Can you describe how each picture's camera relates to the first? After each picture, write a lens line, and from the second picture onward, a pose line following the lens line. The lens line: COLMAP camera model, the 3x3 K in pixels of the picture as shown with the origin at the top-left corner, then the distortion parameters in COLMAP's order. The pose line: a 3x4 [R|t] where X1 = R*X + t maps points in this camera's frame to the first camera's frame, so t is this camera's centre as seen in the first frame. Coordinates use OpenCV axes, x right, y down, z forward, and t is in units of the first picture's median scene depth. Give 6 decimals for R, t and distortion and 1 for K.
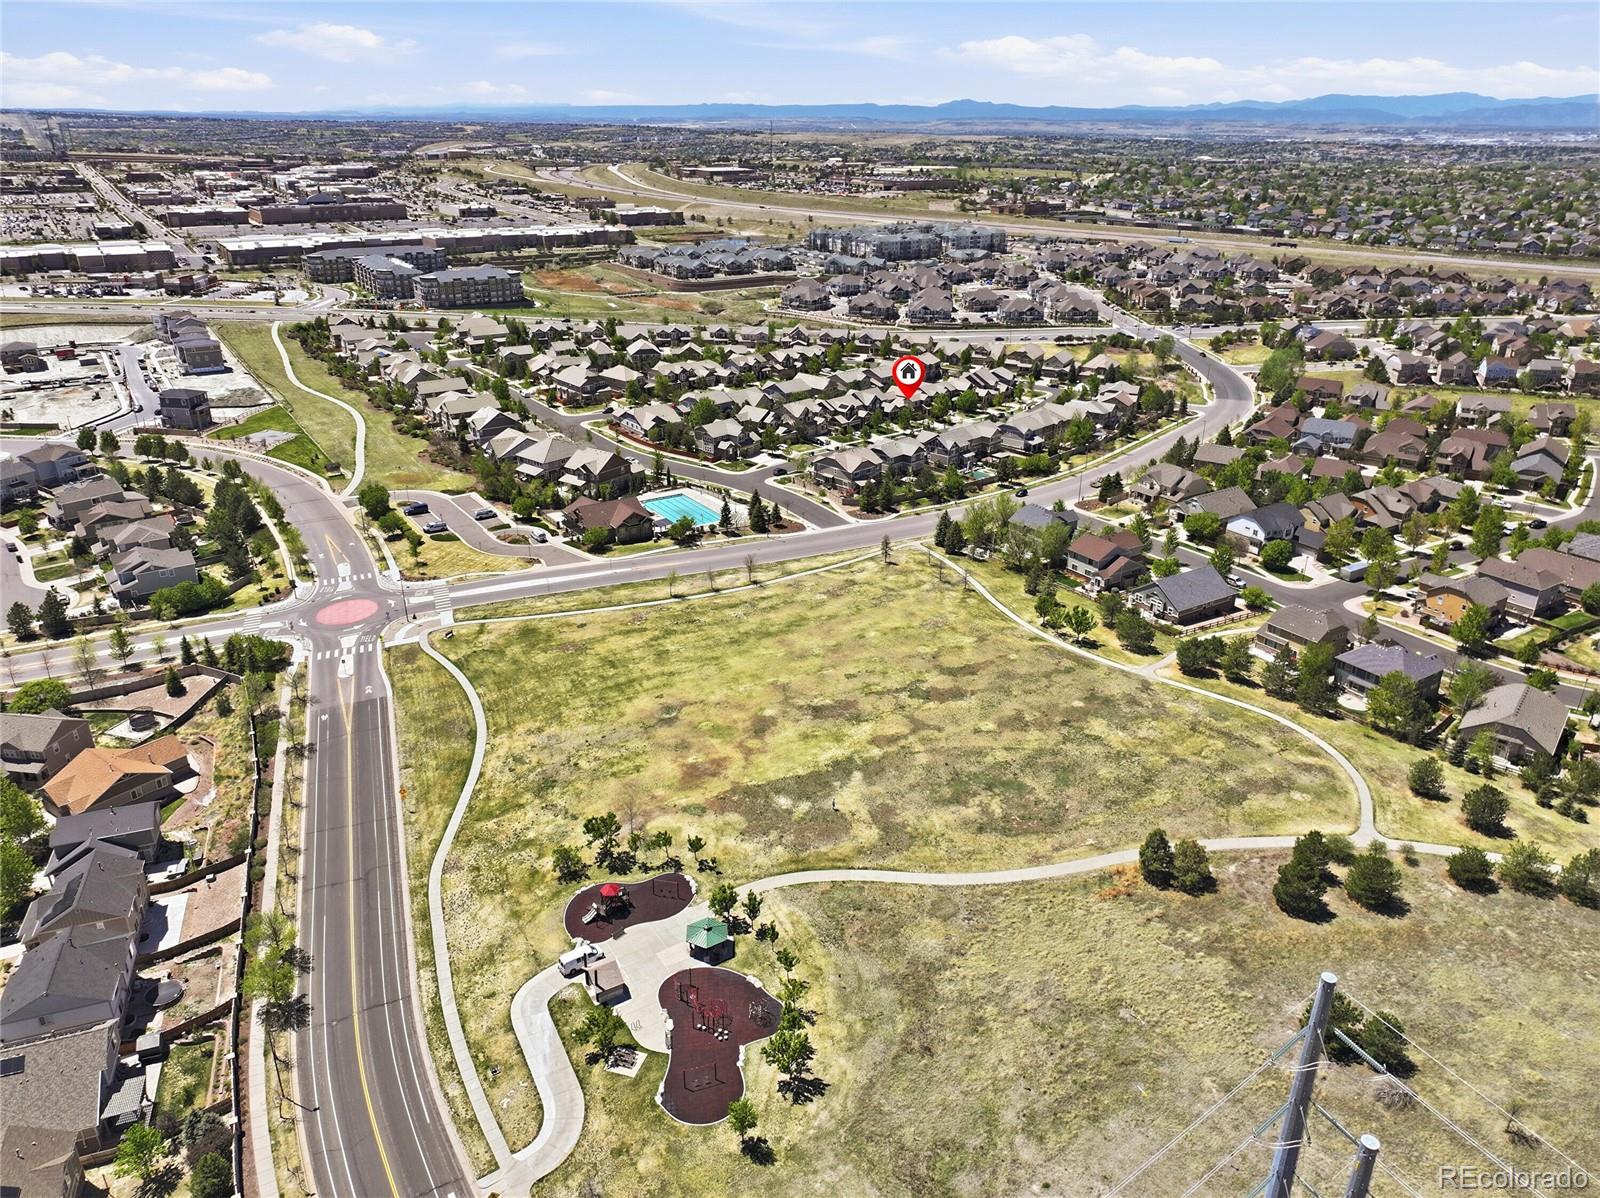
lens RADIAL K [[1120.2, 0, 800.0], [0, 1120.2, 599.0], [0, 0, 1]] dist [-0.004160, 0.021539]
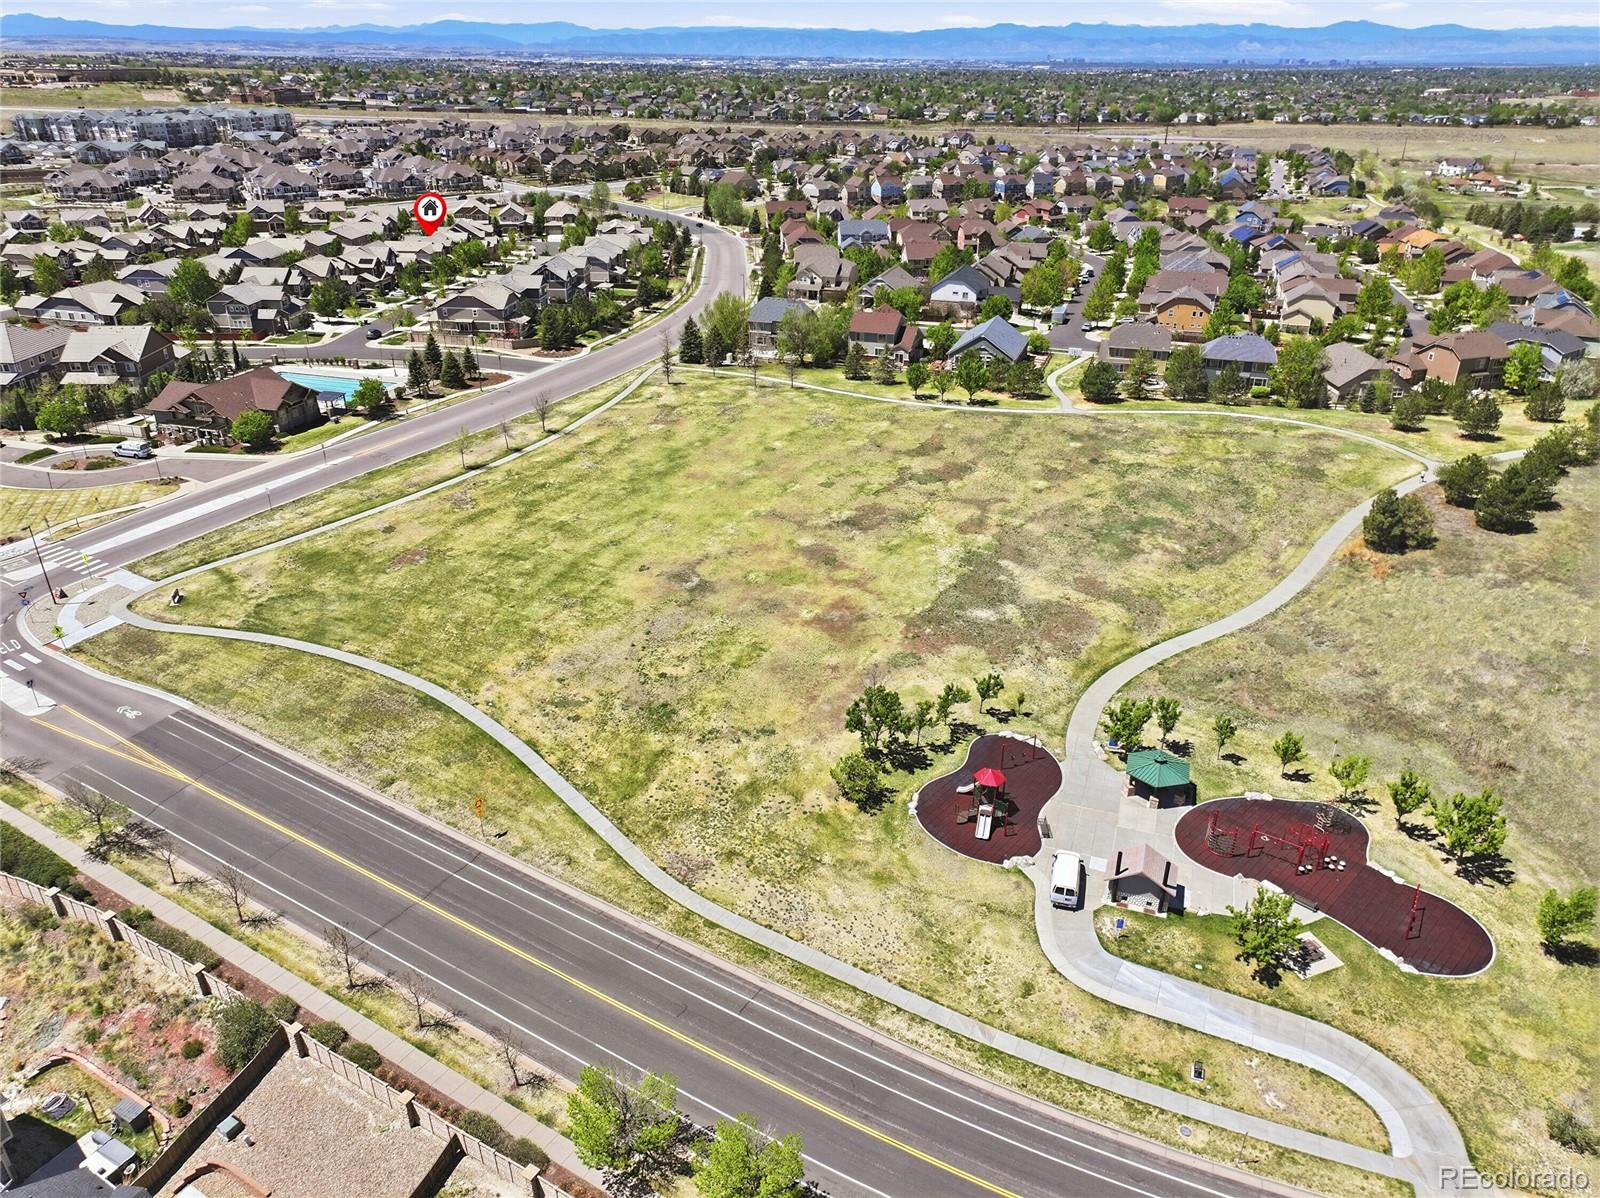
lens RADIAL K [[1120.2, 0, 800.0], [0, 1120.2, 599.0], [0, 0, 1]] dist [-0.004160, 0.021539]
pose [[0.772783, -0.276678, 0.571188, -0.430426], [0.246135, 0.960191, 0.132101, 0.038945], [-0.584999, 0.038504, 0.810120, 0.401859]]
